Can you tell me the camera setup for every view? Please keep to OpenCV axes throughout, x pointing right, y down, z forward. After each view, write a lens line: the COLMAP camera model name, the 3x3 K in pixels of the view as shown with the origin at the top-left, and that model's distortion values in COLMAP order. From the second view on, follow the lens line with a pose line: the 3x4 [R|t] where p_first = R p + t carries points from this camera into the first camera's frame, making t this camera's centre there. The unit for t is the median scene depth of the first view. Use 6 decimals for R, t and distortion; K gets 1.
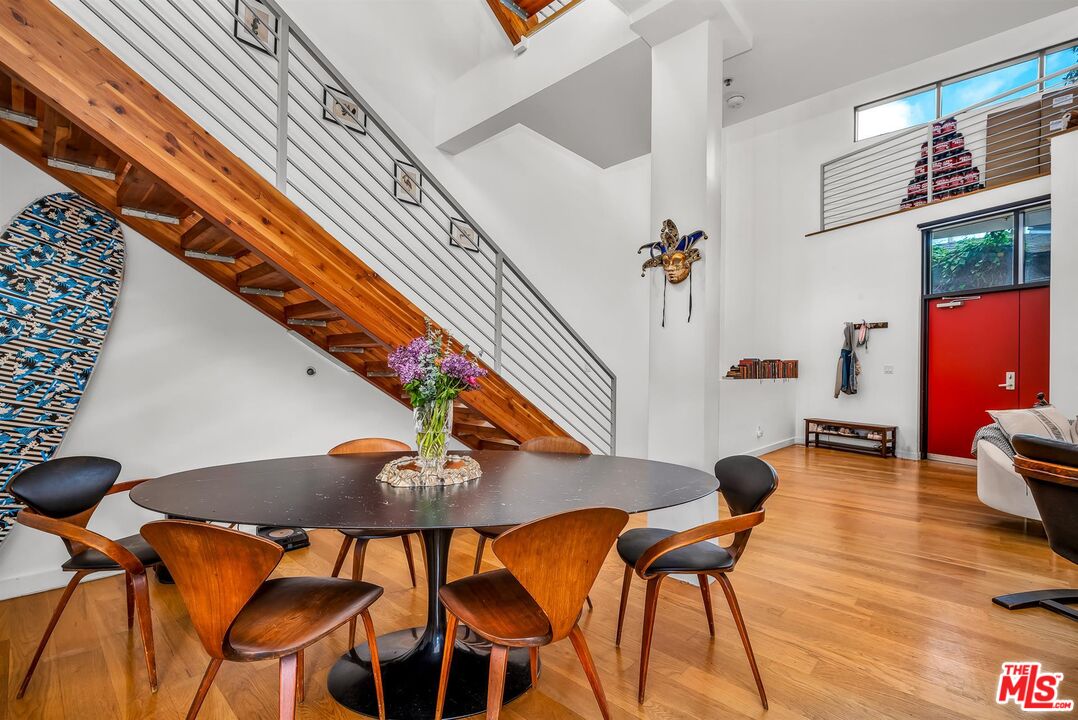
lens RADIAL K [[478.1, 0, 539.0], [0, 478.1, 360.0], [0, 0, 1]] dist [0.000839, 0.000009]
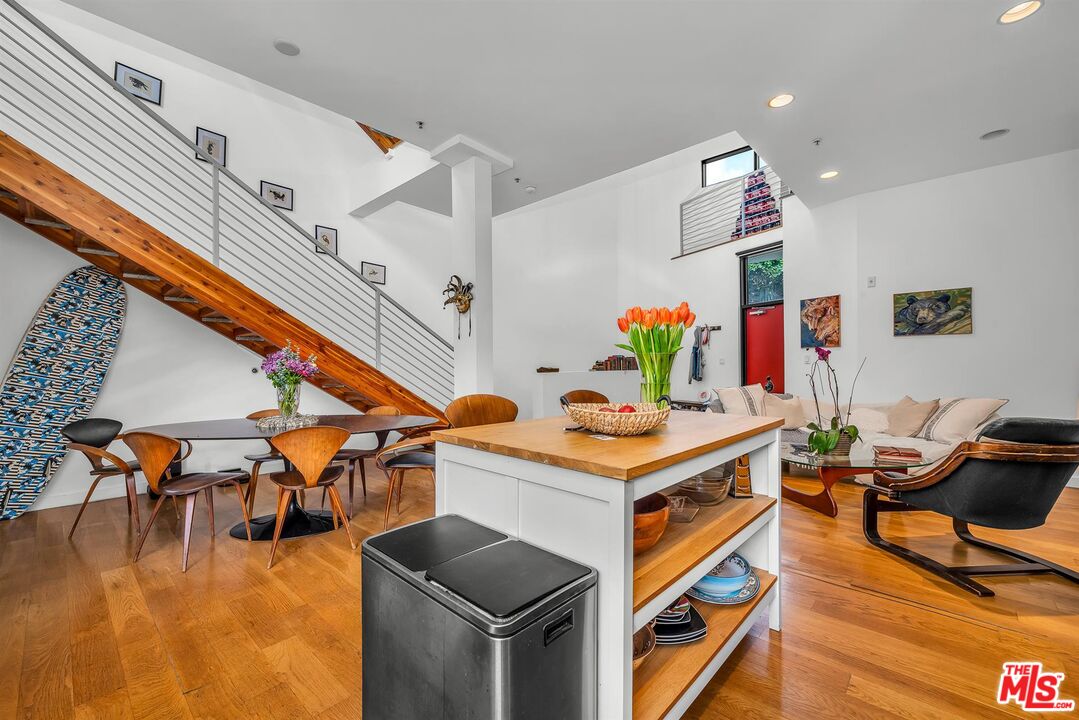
lens RADIAL K [[442.3, 0, 542.0], [0, 442.3, 358.1], [0, 0, 1]] dist [0.001243, -0.000132]
pose [[0.999780, -0.017544, 0.011511, 0.561669], [0.017521, 0.999844, 0.002159, -0.002854], [-0.011547, -0.001957, 0.999931, -0.556084]]
